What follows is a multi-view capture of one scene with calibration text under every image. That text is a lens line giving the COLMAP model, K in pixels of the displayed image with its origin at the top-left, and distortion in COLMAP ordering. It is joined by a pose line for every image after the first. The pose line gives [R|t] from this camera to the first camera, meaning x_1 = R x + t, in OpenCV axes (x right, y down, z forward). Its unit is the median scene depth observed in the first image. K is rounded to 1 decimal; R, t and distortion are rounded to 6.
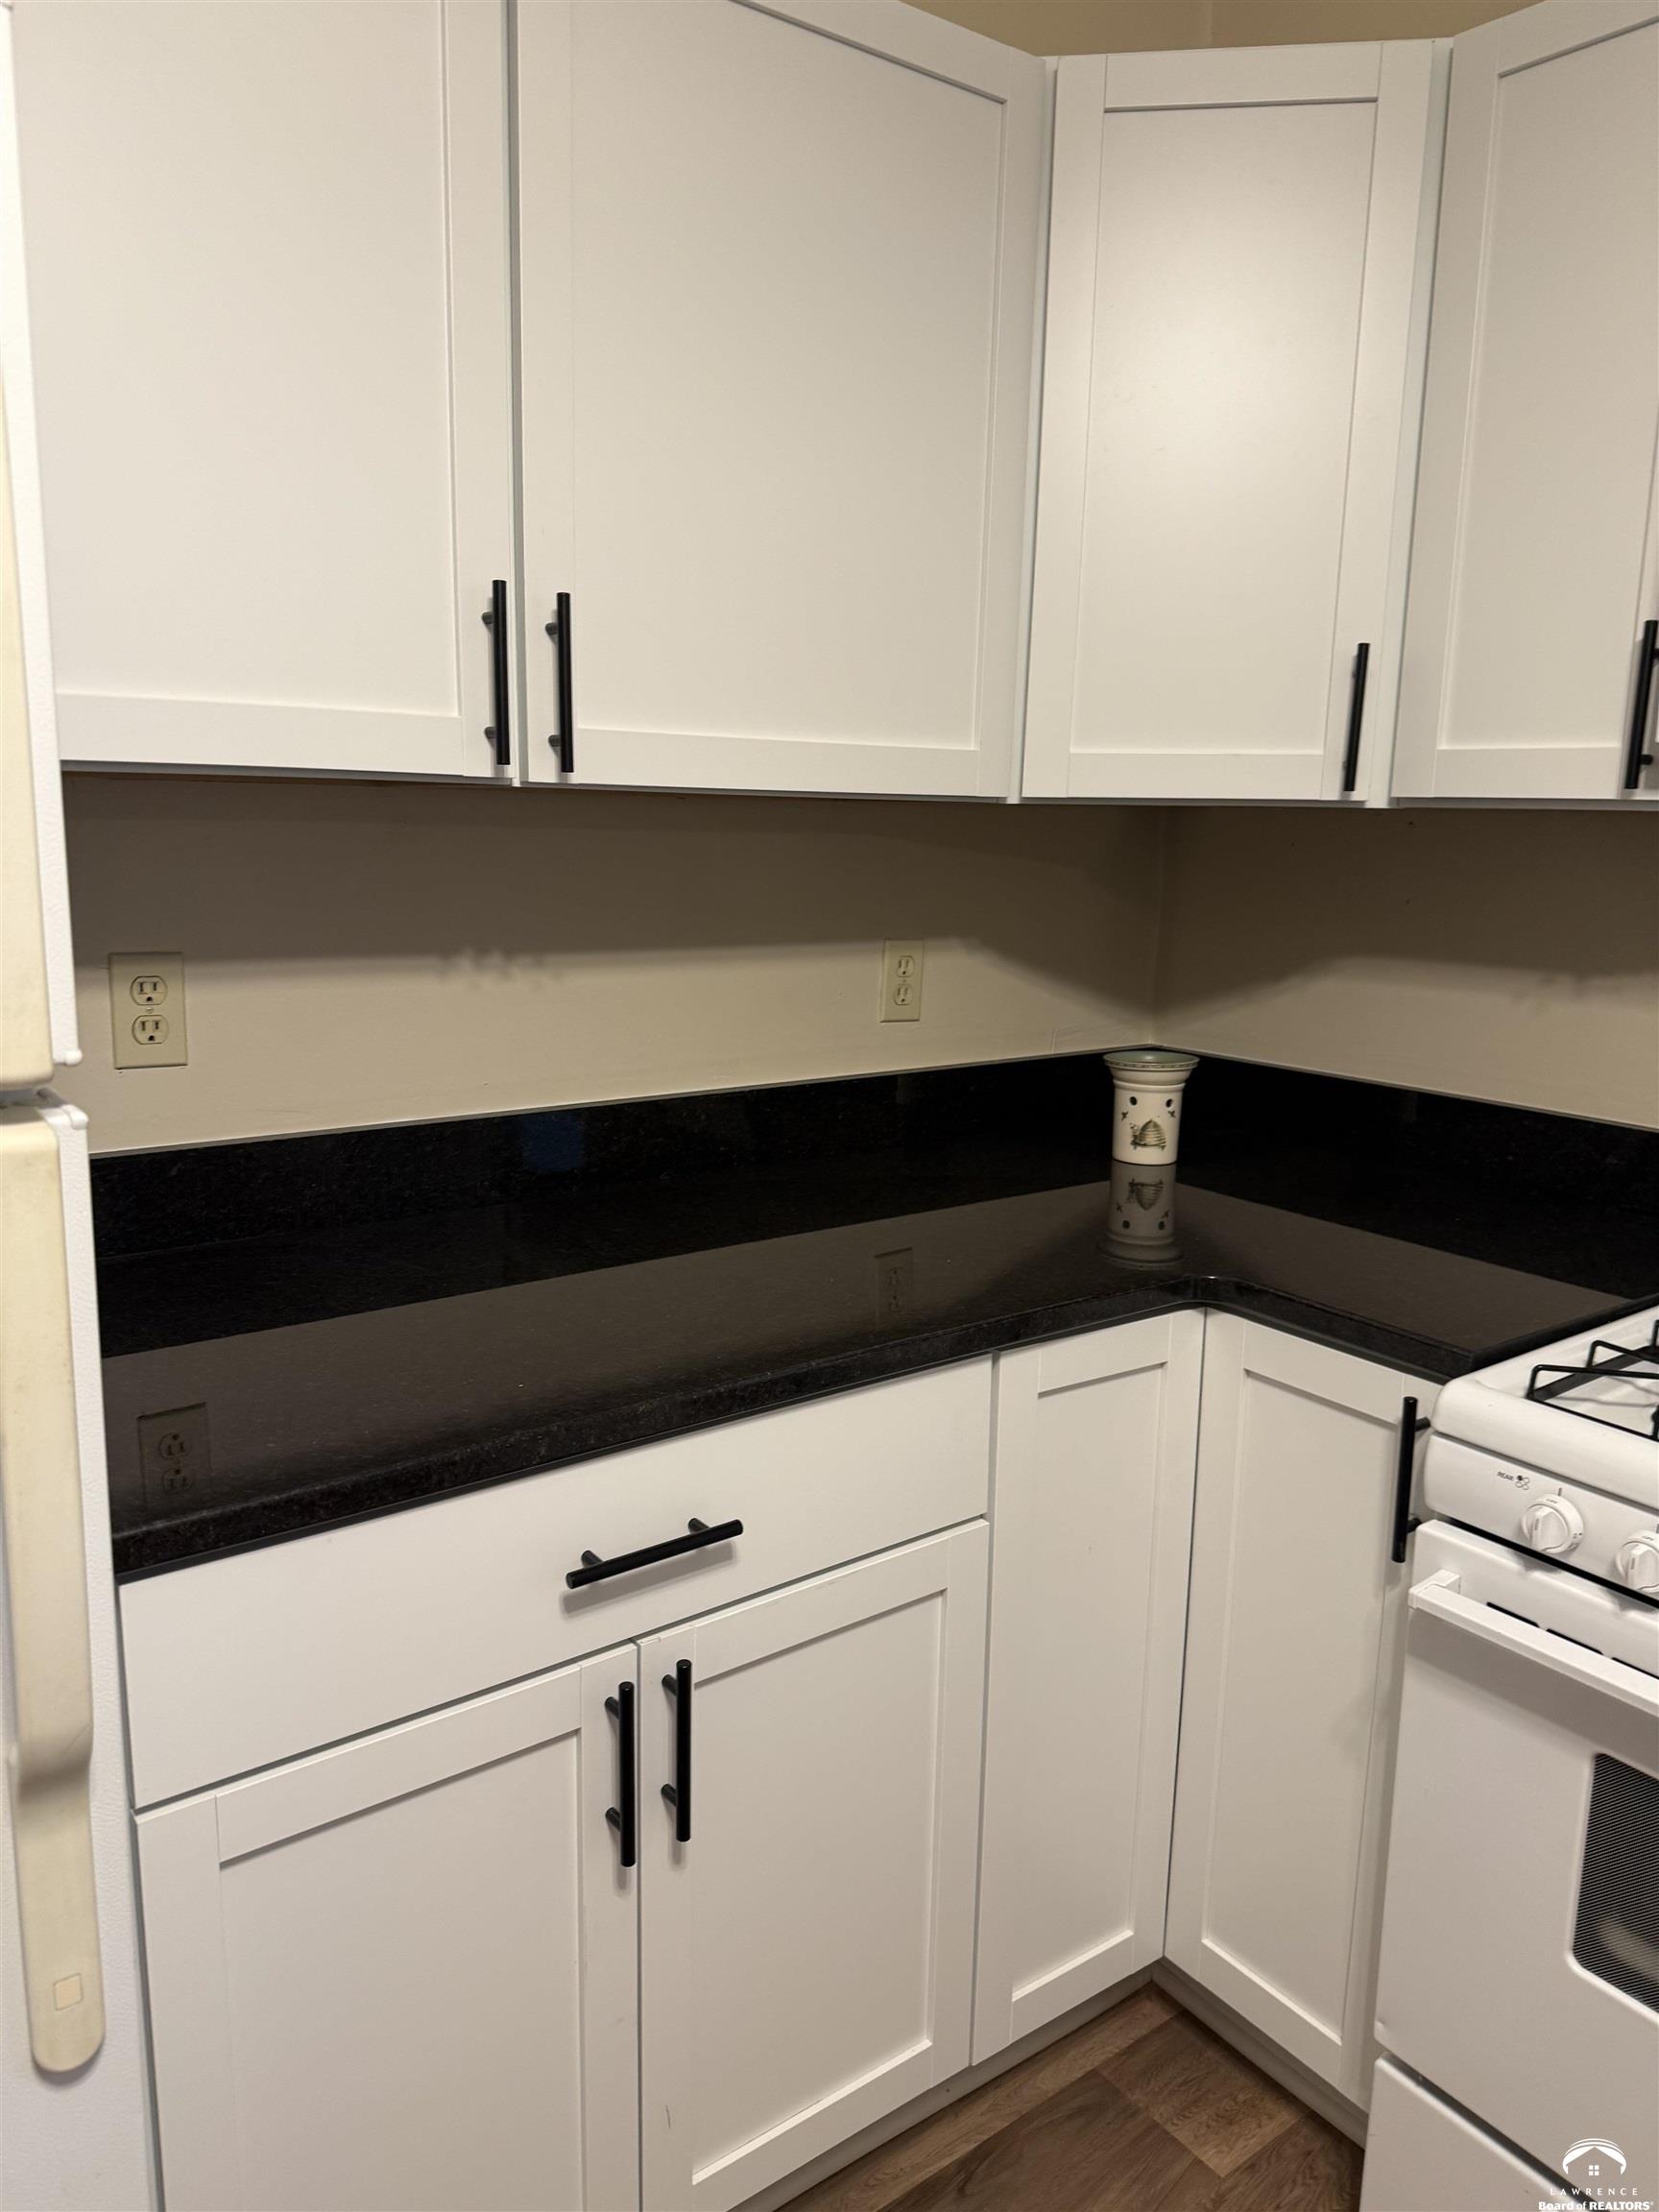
lens RADIAL K [[1503.0, 0, 770.8], [0, 1503.0, 1099.5], [0, 0, 1]] dist [-0.001362, -0.073725]
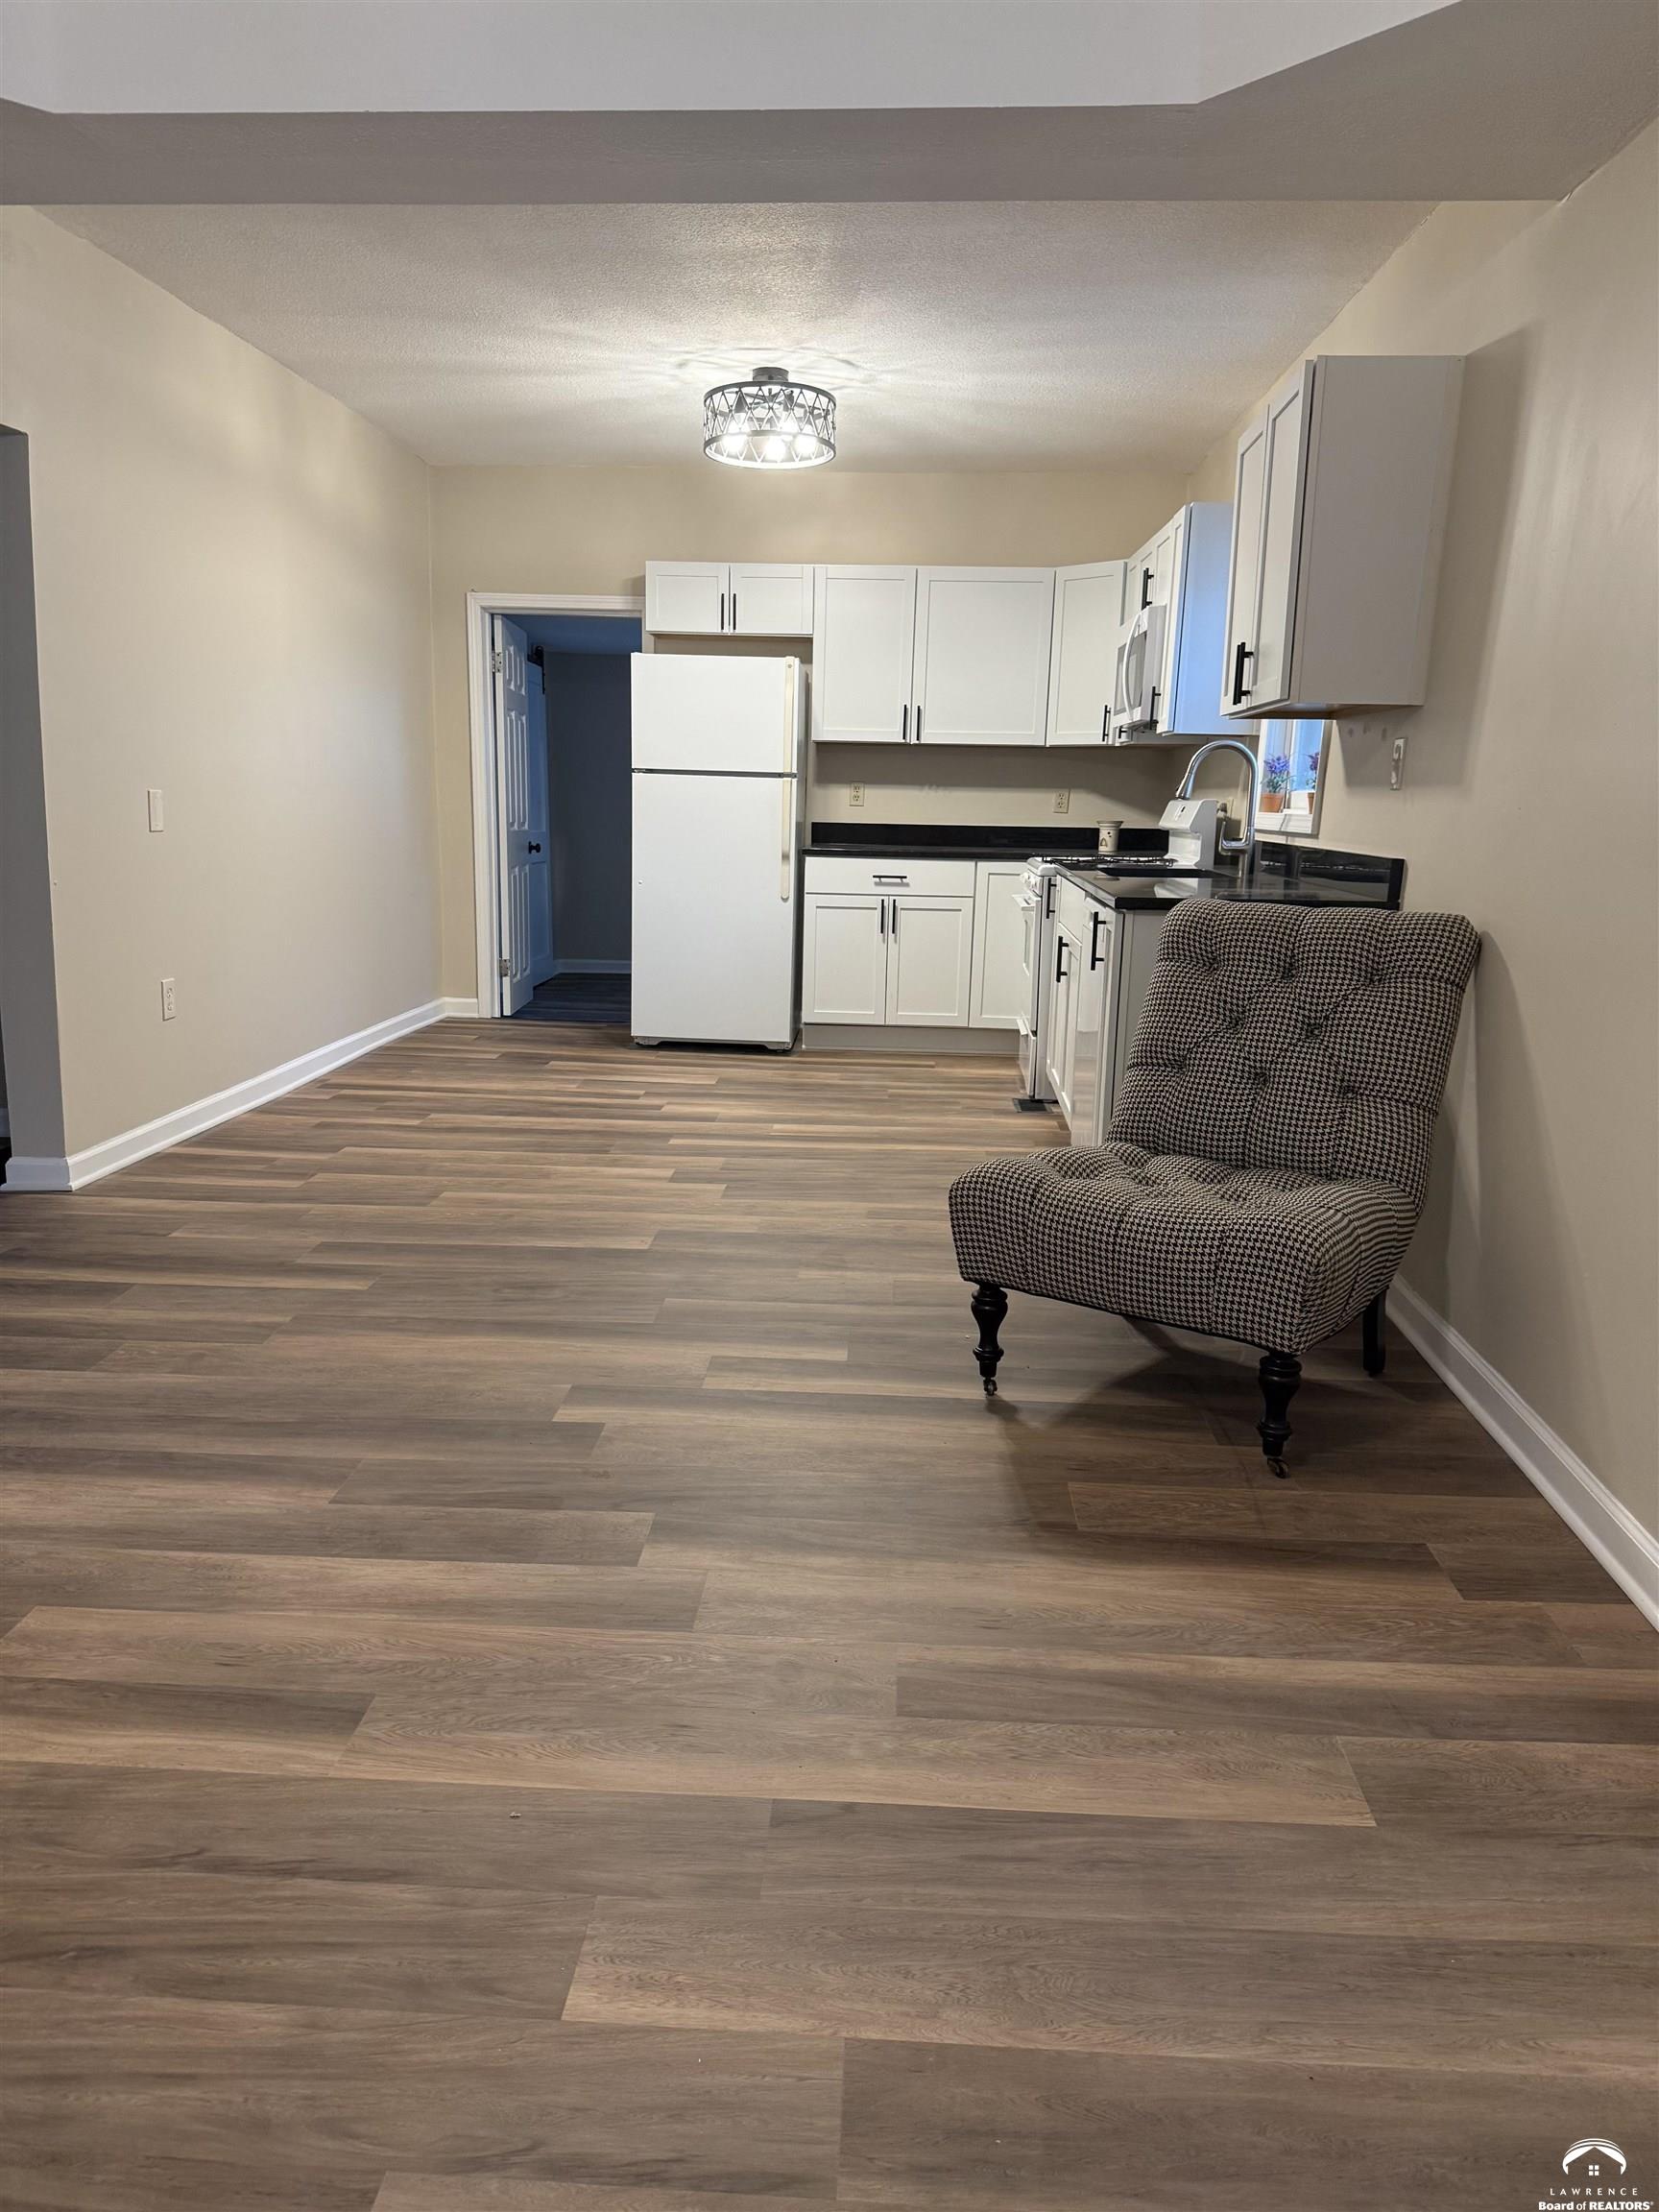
lens RADIAL K [[1503.0, 0, 770.8], [0, 1503.0, 1099.5], [0, 0, 1]] dist [-0.001362, -0.073725]
pose [[0.754024, 0.131976, -0.643452, 2.855594], [-0.127181, 0.990403, 0.054102, 0.752200], [0.644417, 0.041041, 0.763572, -3.078261]]
